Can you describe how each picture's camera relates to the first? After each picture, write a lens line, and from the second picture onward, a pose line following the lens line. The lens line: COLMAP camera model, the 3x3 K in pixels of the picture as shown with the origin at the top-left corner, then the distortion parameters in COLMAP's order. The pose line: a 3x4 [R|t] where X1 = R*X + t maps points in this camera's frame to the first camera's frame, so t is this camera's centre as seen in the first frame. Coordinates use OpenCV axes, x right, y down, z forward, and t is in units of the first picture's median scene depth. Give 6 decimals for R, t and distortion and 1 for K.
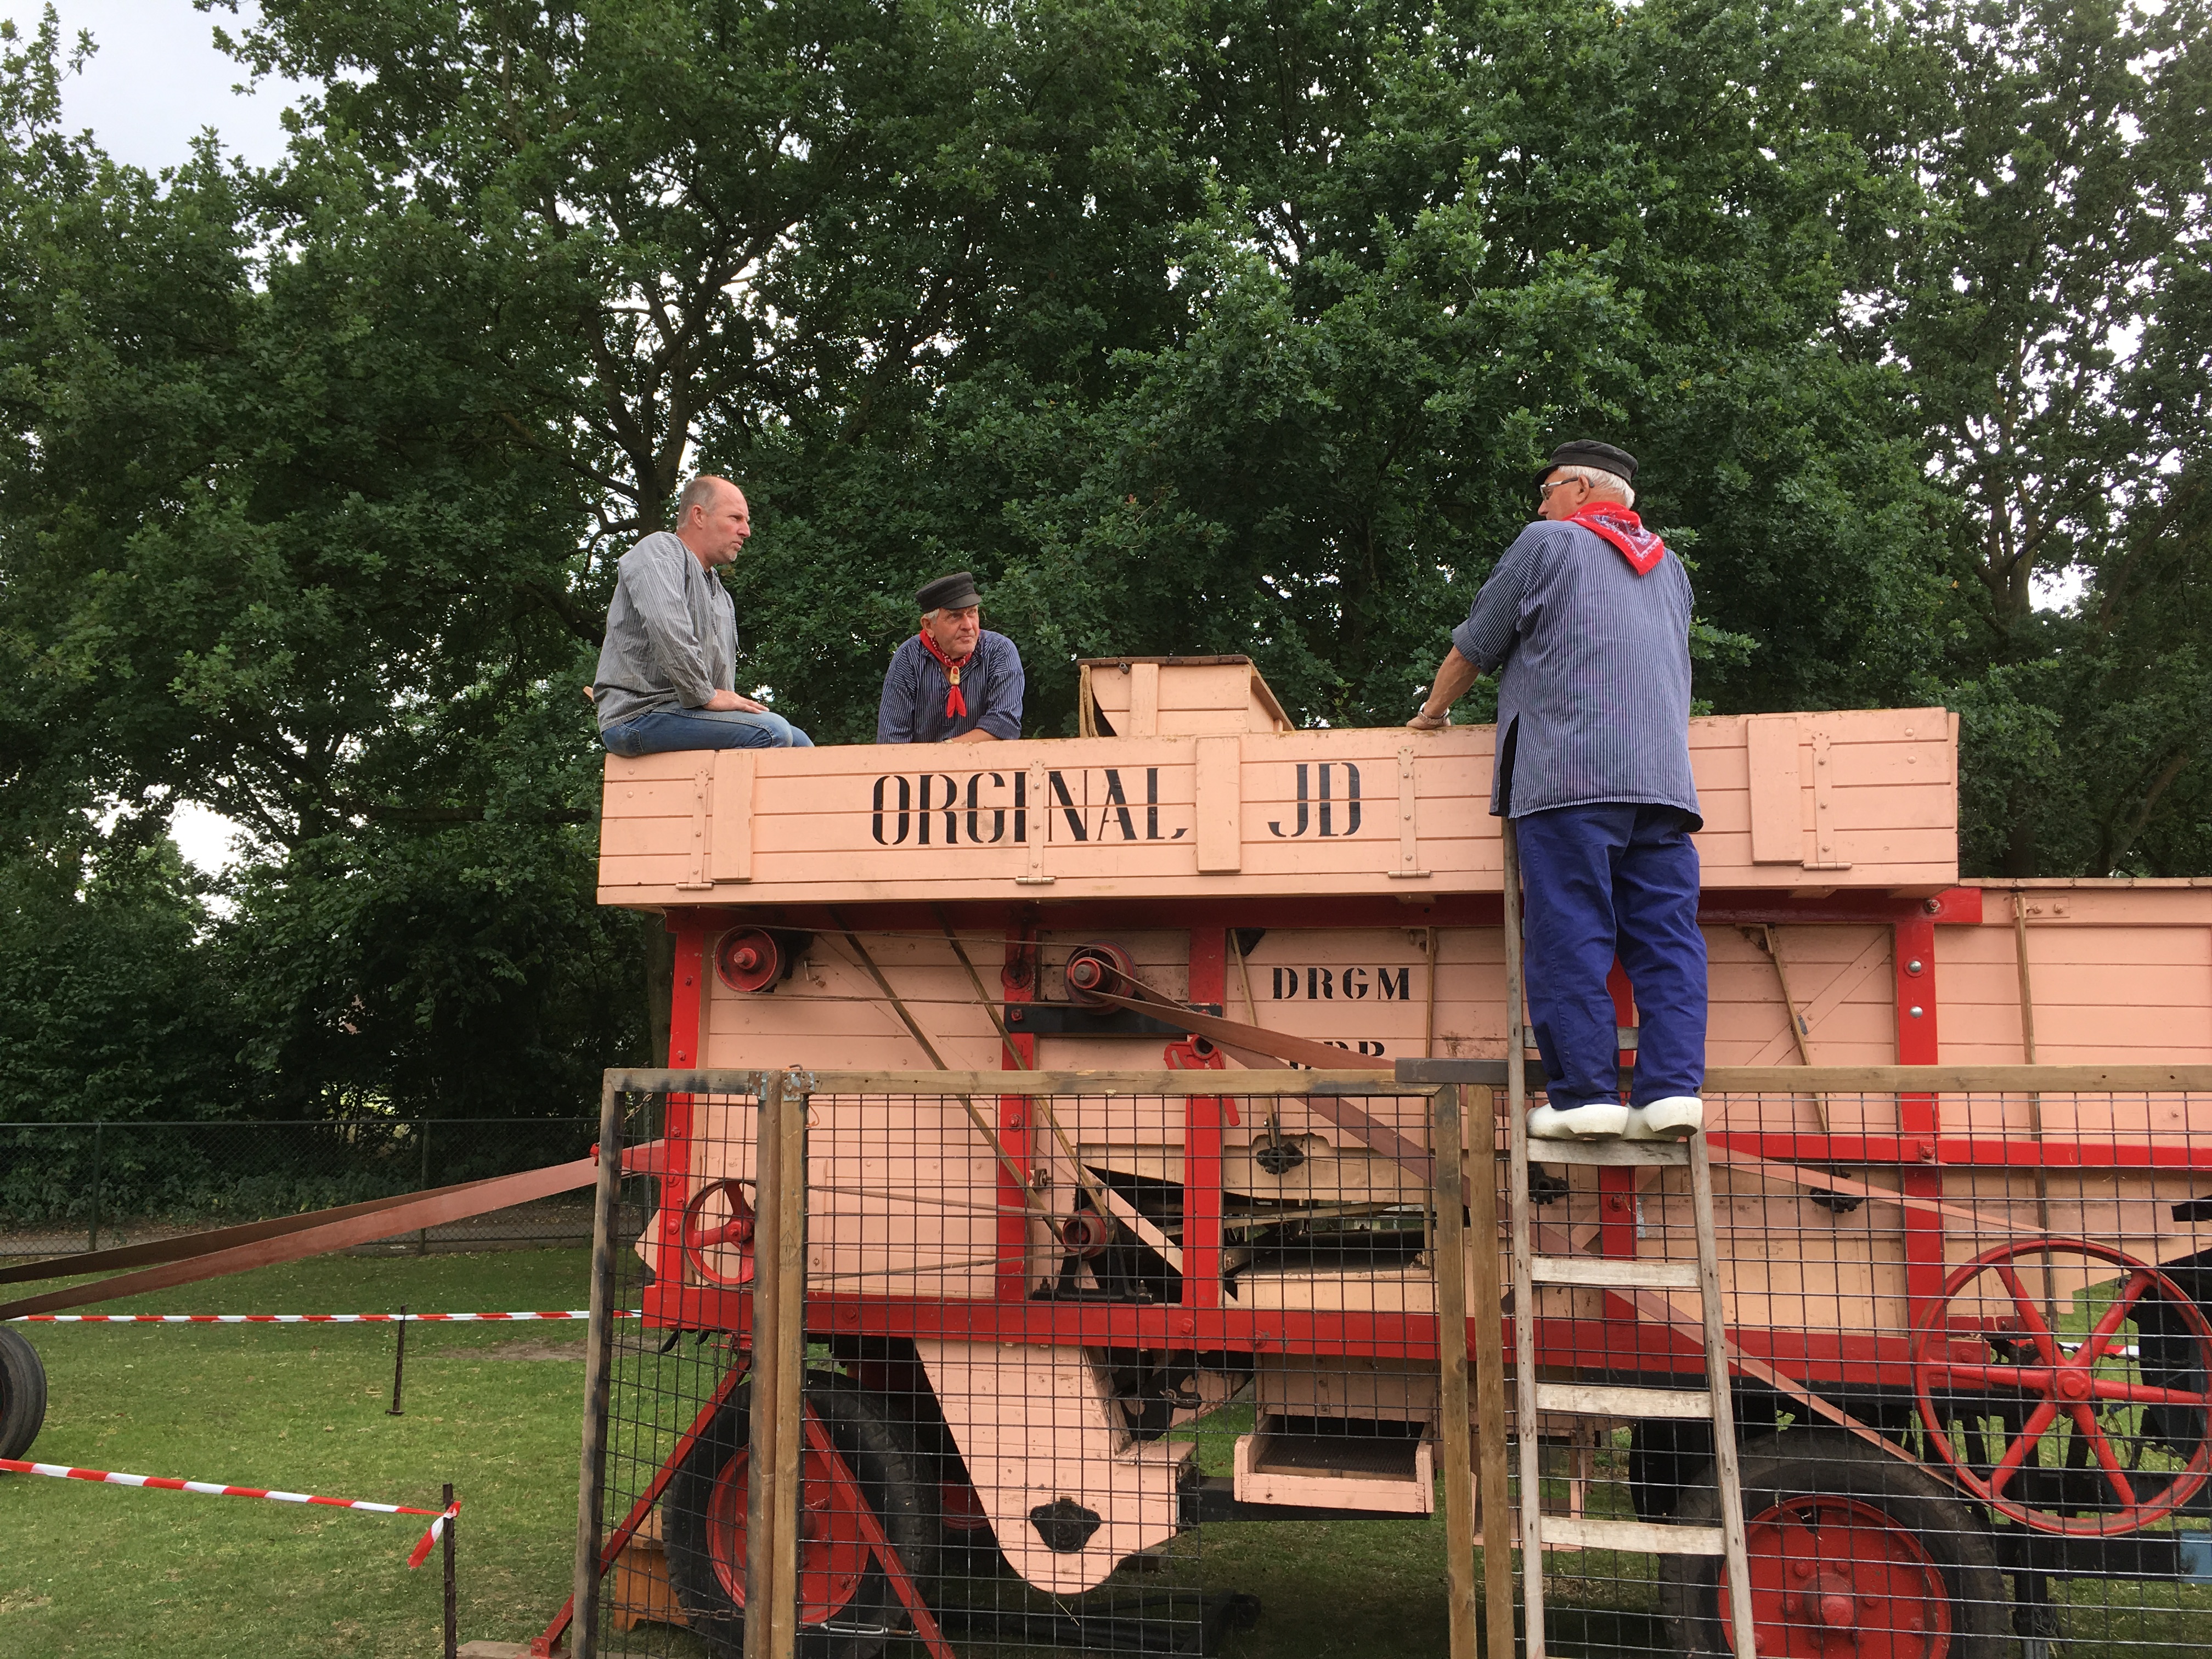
lens RADIAL K [[1872.1, 0, 1098.7], [0, 1872.1, 825.8], [0, 0, 1]] dist [0.083672, -0.106238]
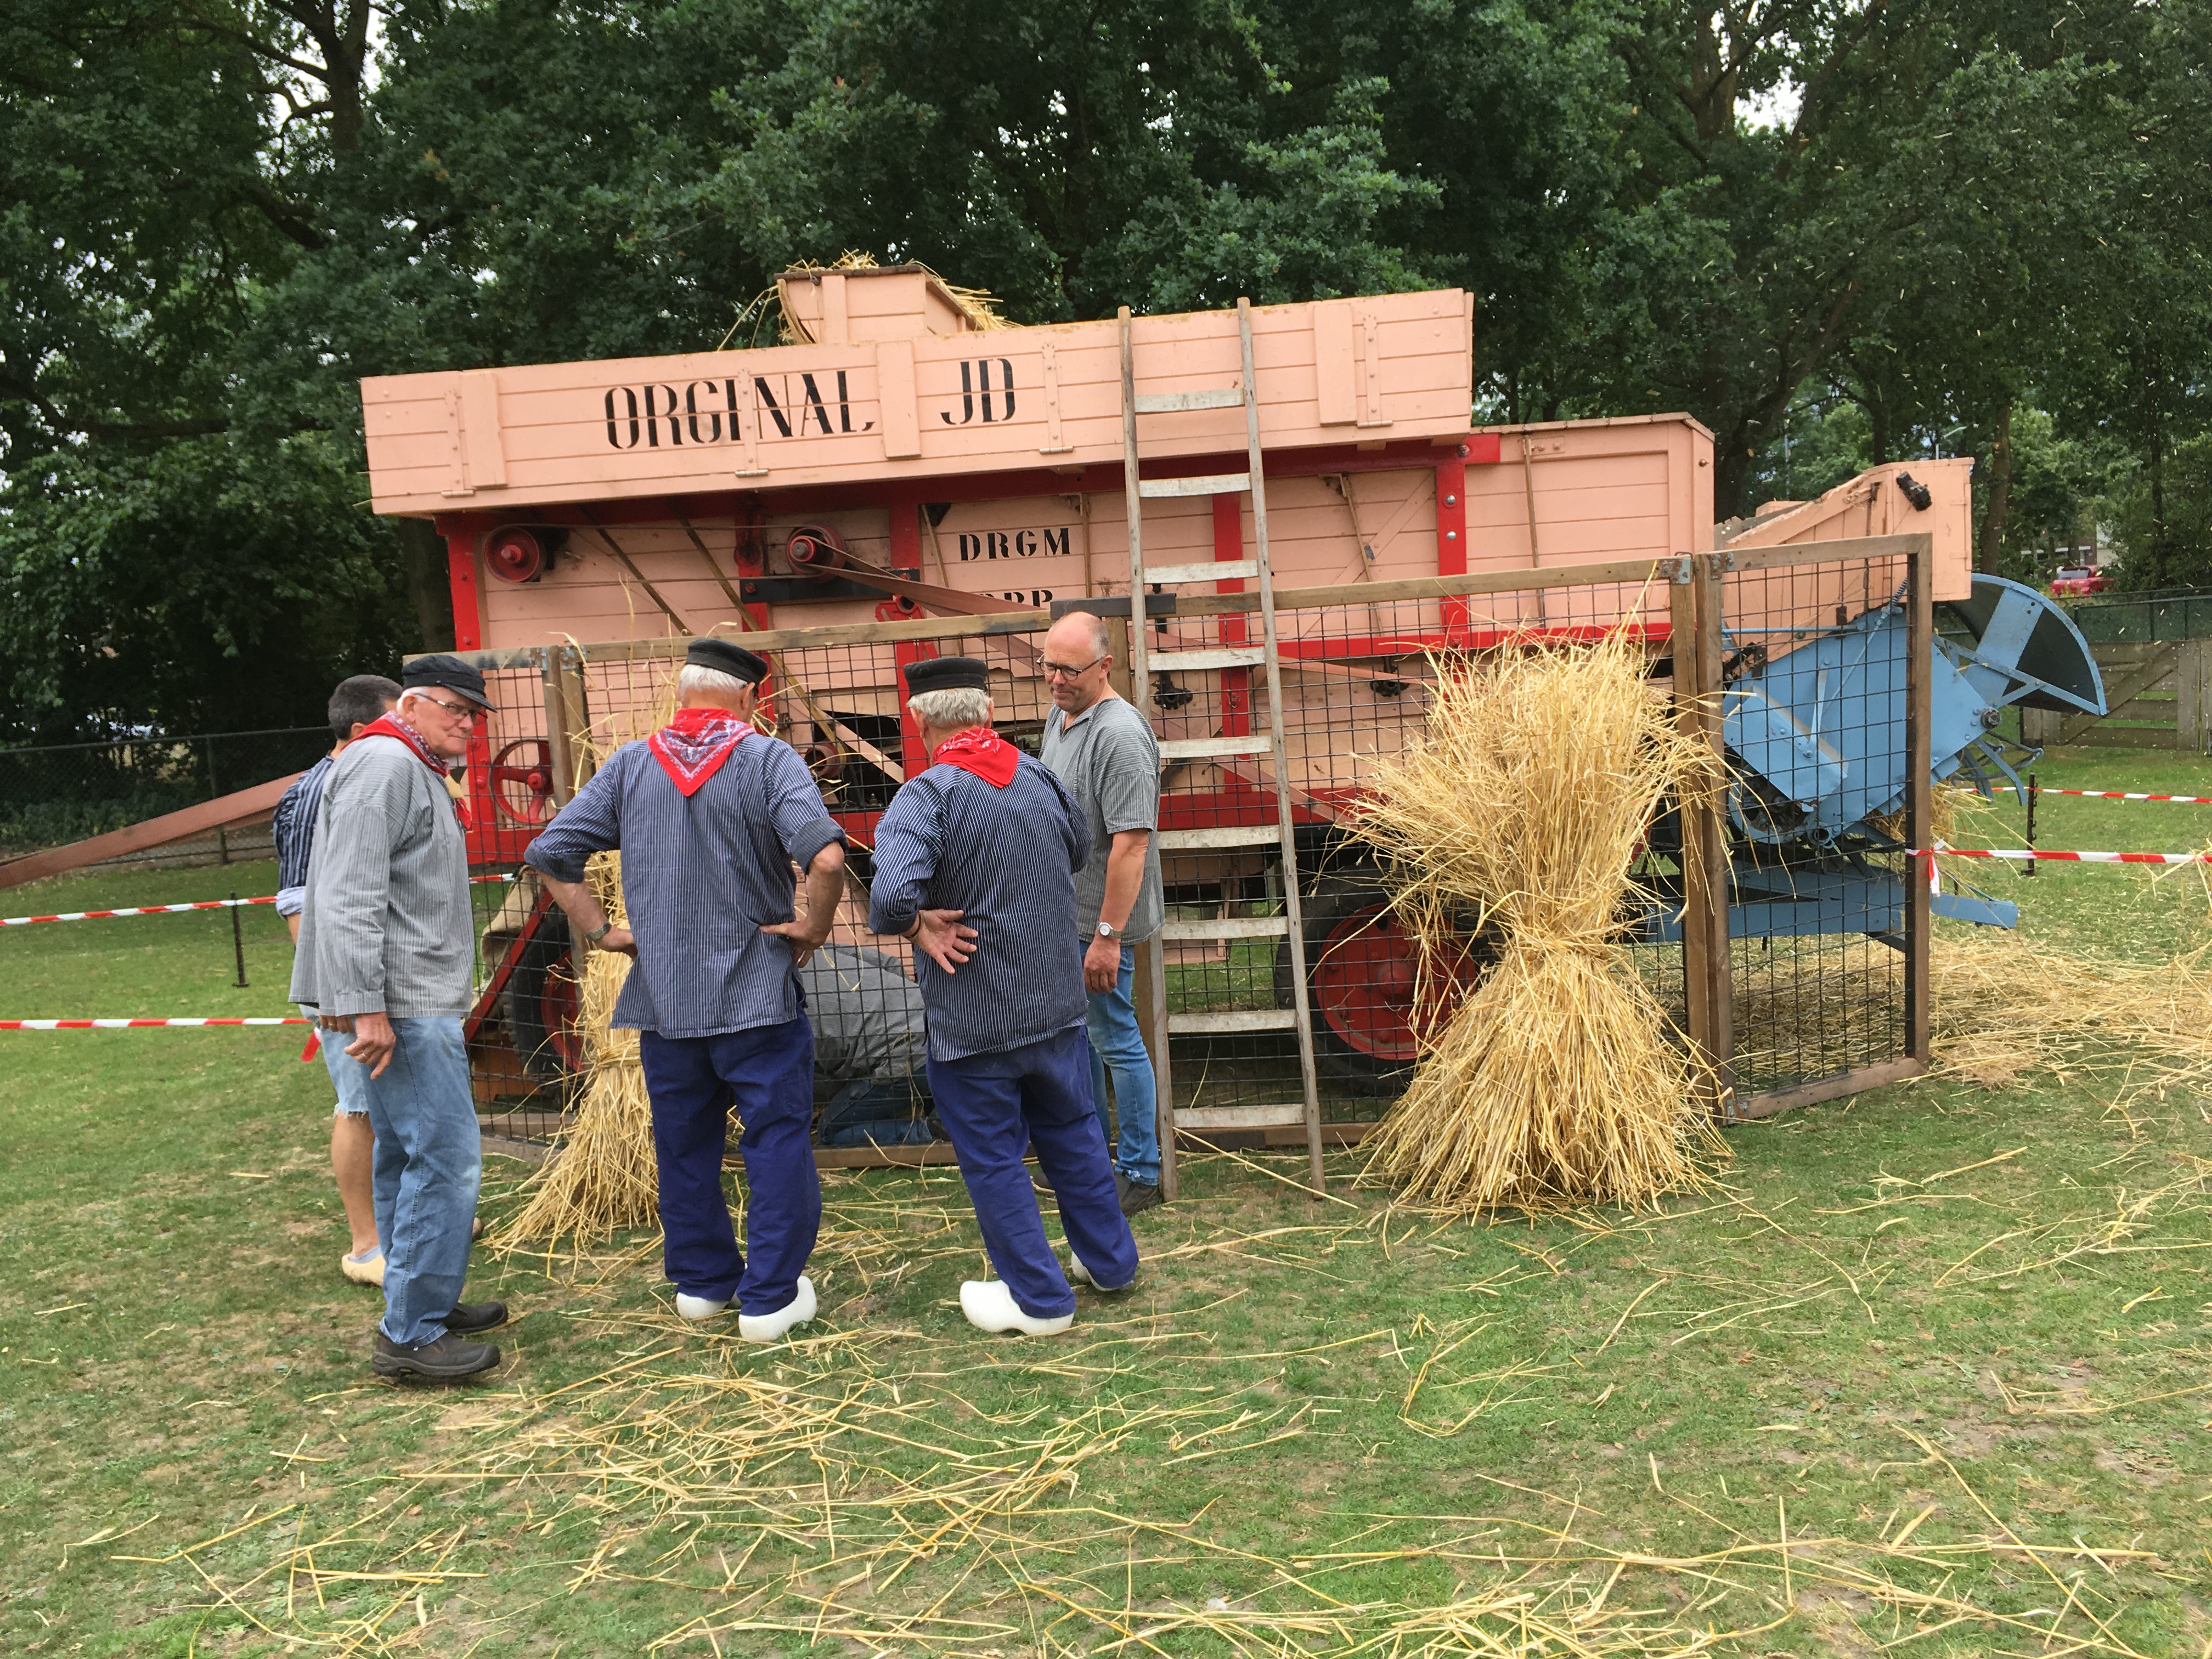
lens RADIAL K [[1872.1, 0, 1097.8], [0, 1872.1, 838.9], [0, 0, 1]] dist [0.083672, -0.106238]
pose [[0.991295, -0.081734, 0.103220, 0.040974], [0.055644, 0.970600, 0.234177, -0.013066], [-0.119325, -0.226395, 0.966699, -0.235242]]
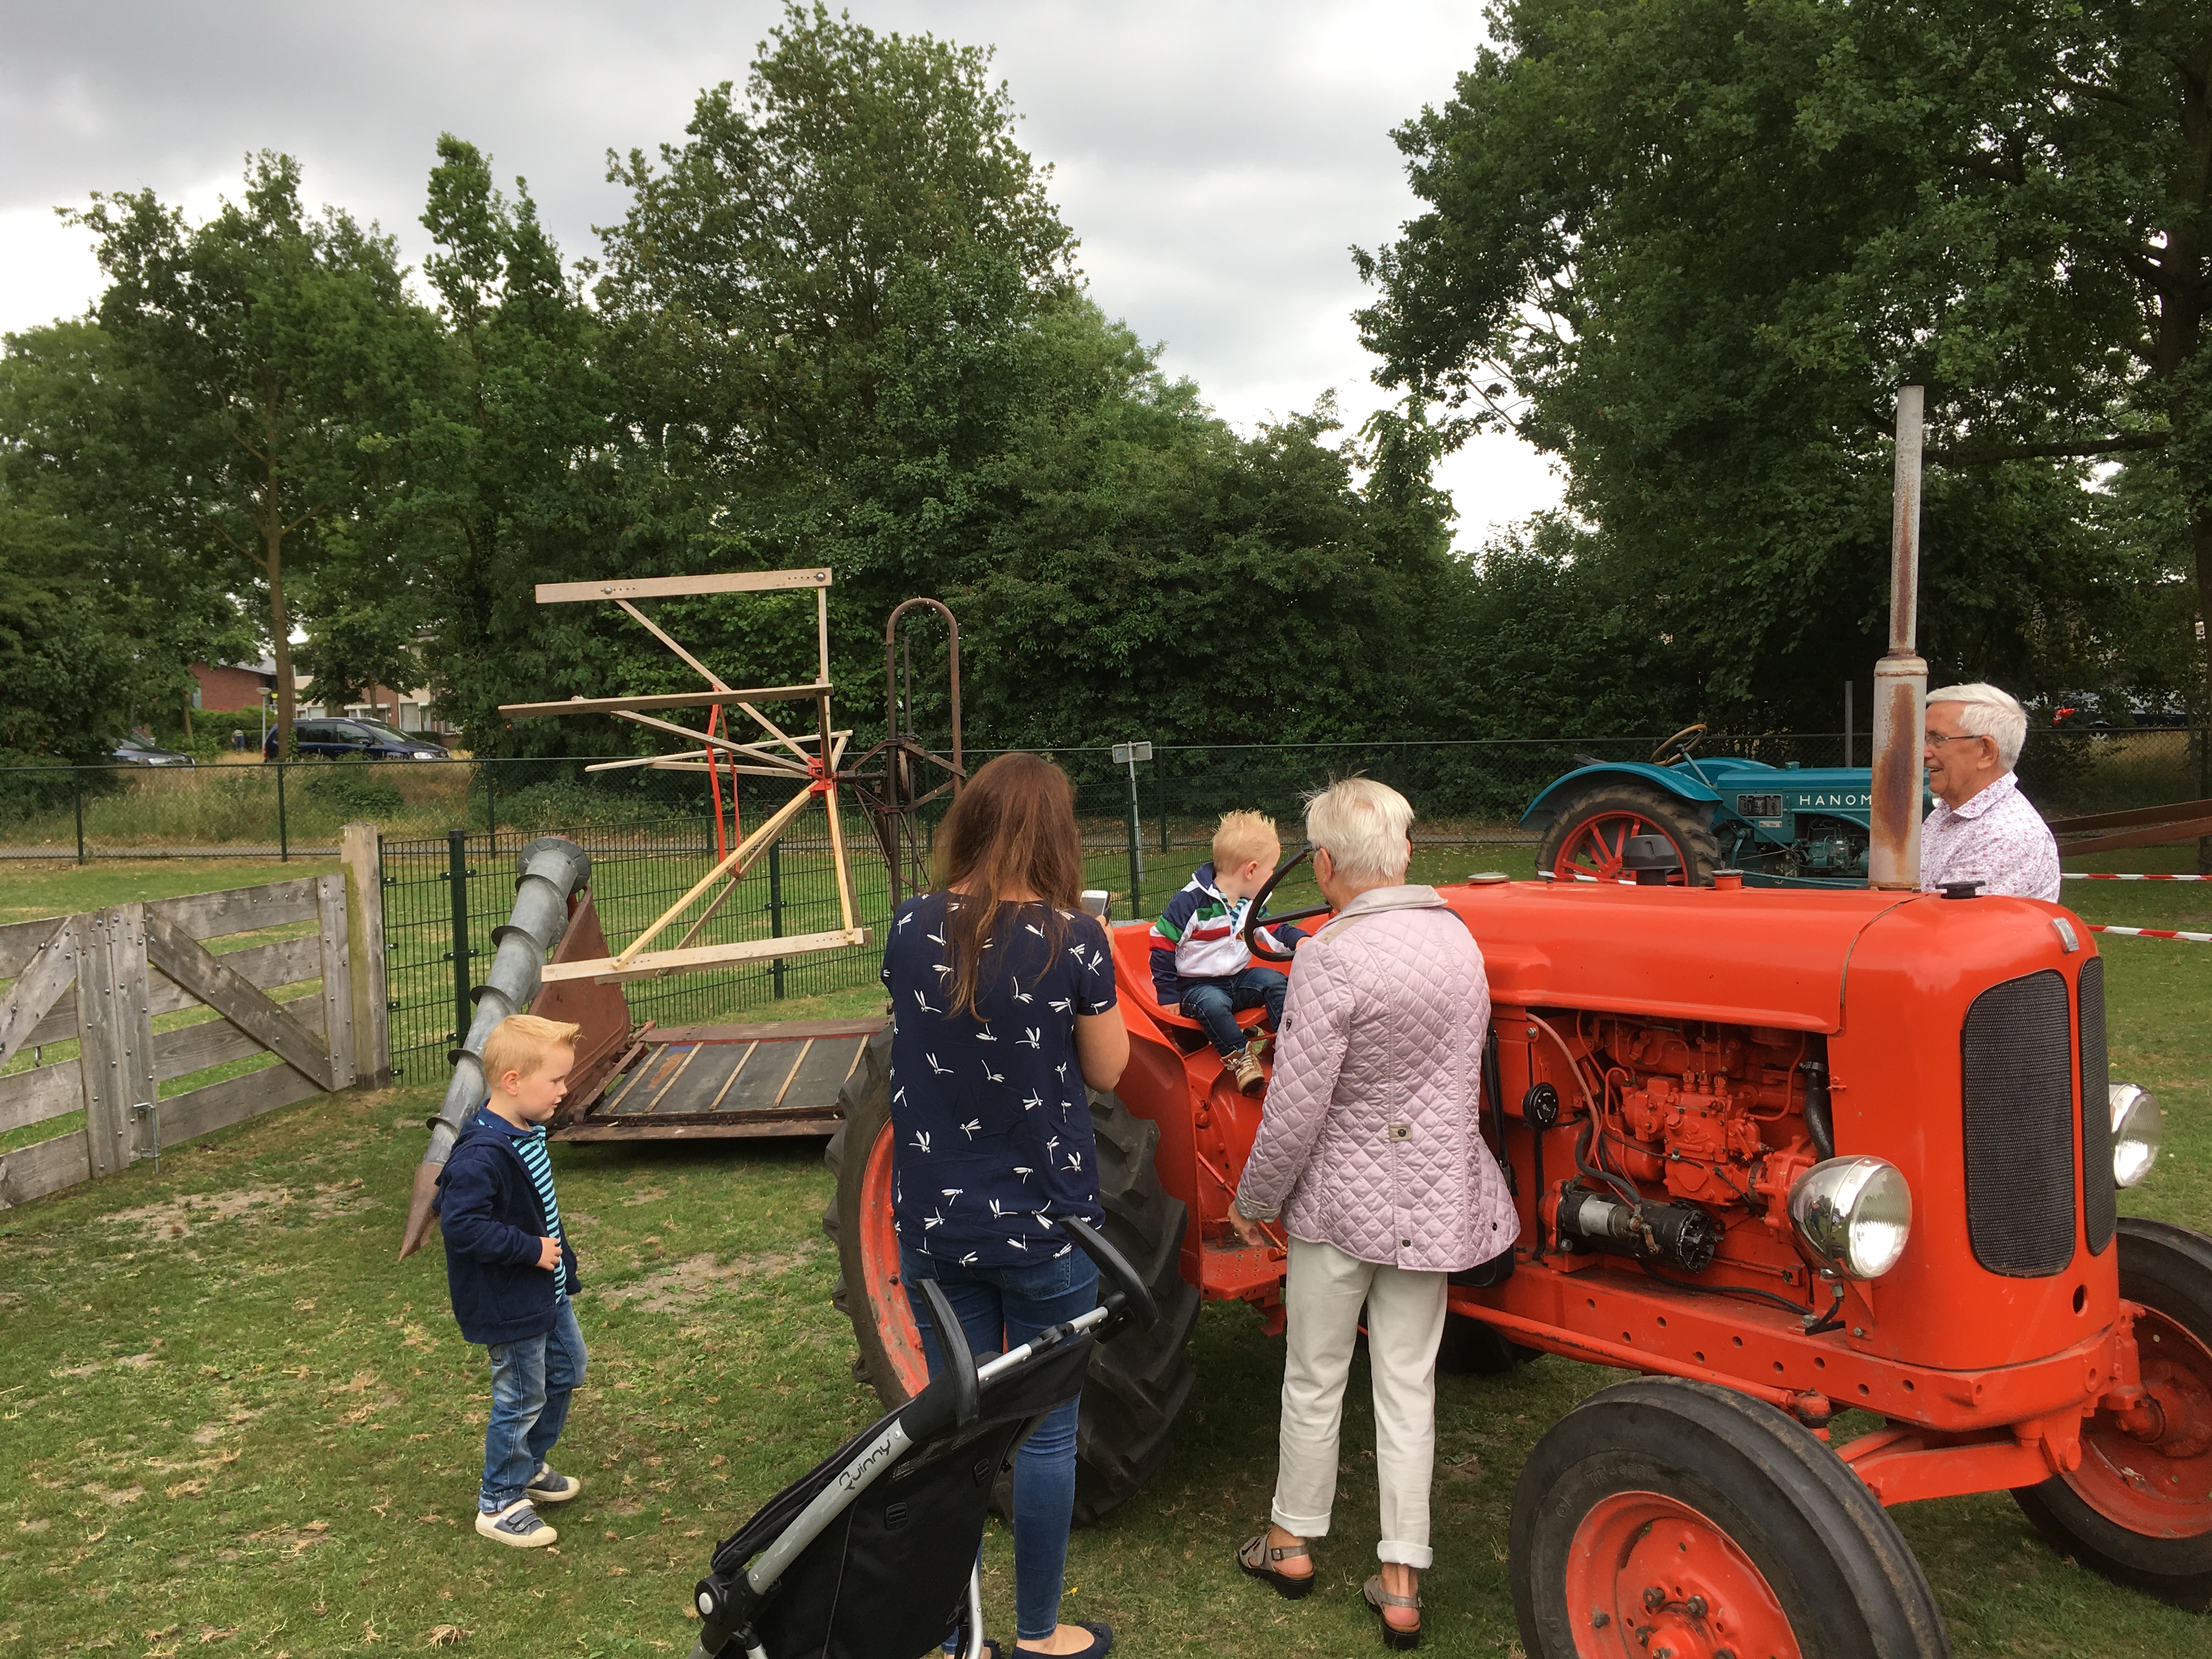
lens RADIAL K [[1872.1, 0, 1102.0], [0, 1872.1, 827.2], [0, 0, 1]] dist [0.083672, -0.106238]
pose [[0.858708, 0.007738, -0.512407, -0.726511], [0.091774, 0.981400, 0.168618, -0.085967], [0.504181, -0.191819, 0.842026, -0.745089]]
